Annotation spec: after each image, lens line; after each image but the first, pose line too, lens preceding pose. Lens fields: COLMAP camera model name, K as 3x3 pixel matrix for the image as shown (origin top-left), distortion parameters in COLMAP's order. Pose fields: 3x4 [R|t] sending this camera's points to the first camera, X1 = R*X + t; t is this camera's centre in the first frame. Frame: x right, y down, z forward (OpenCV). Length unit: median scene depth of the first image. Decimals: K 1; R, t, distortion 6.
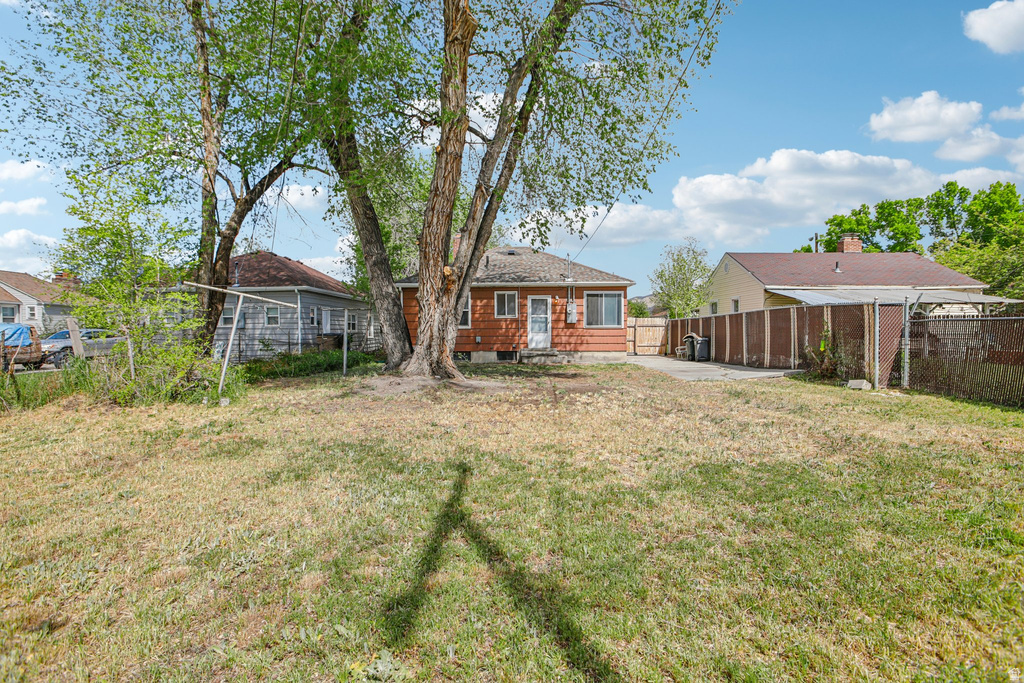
lens RADIAL K [[486.1, 0, 508.6], [0, 486.1, 339.0], [0, 0, 1]] dist [-0.057667, 0.025541]
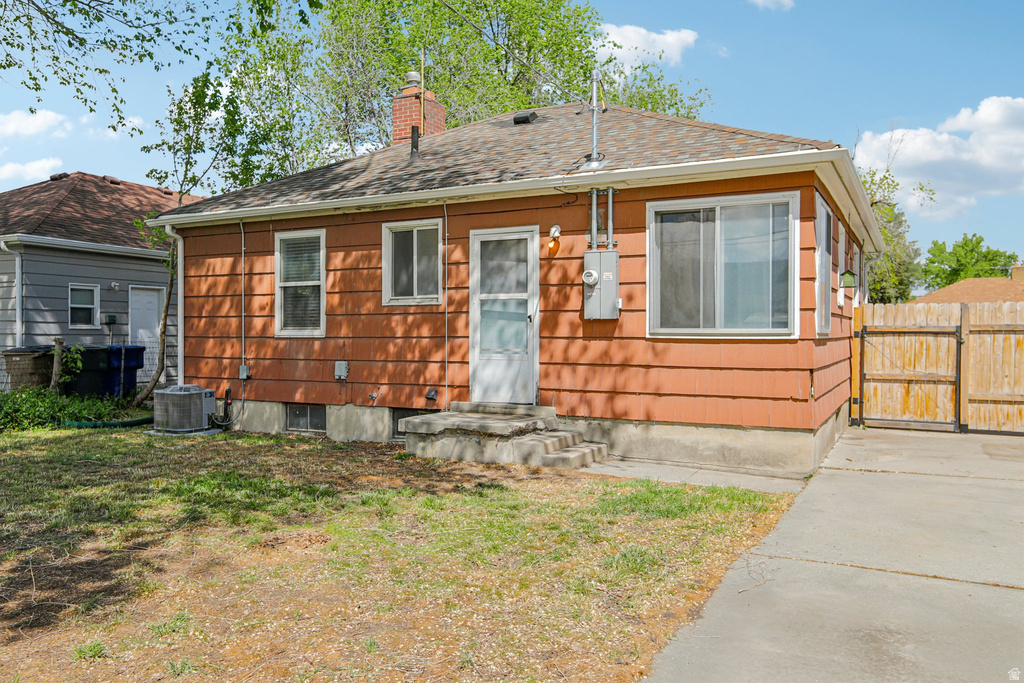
lens RADIAL K [[787.3, 0, 512.0], [0, 787.3, 341.5], [0, 0, 1]] dist [0.024147, 0.004764]
pose [[0.901361, 0.008446, -0.432987, 0.279181], [-0.013289, 0.999878, -0.008159, -0.015820], [0.432865, 0.013108, 0.901363, 0.564551]]
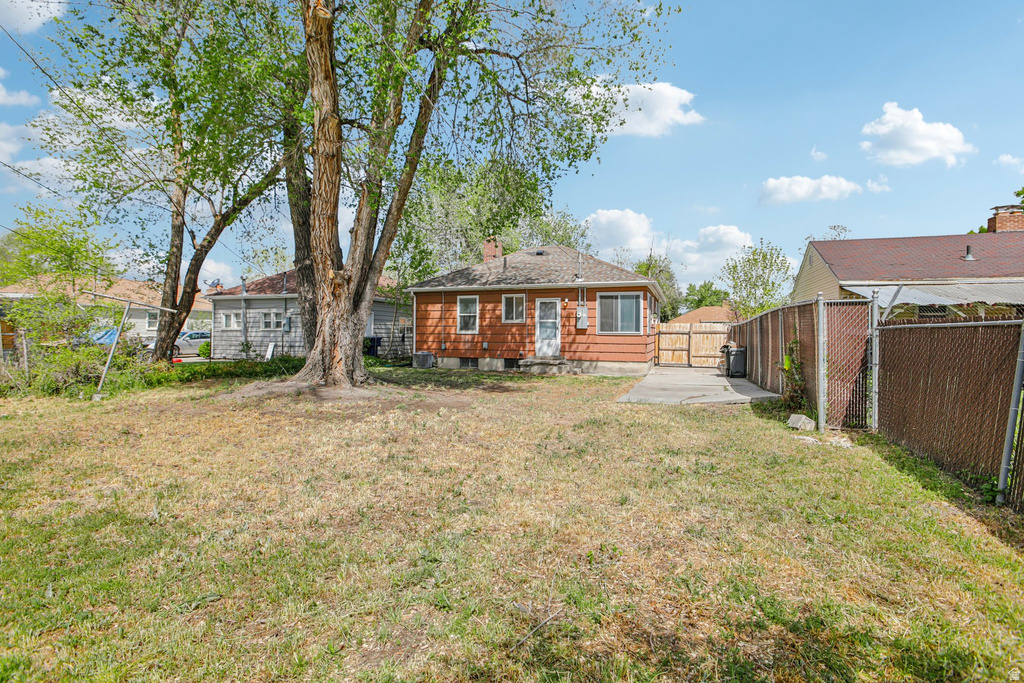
lens RADIAL K [[486.1, 0, 508.6], [0, 486.1, 339.0], [0, 0, 1]] dist [-0.057667, 0.025541]
pose [[0.948742, 0.012752, -0.315796, 0.281162], [-0.015462, 0.999862, -0.006077, -0.006623], [0.315674, 0.010648, 0.948808, 0.116458]]
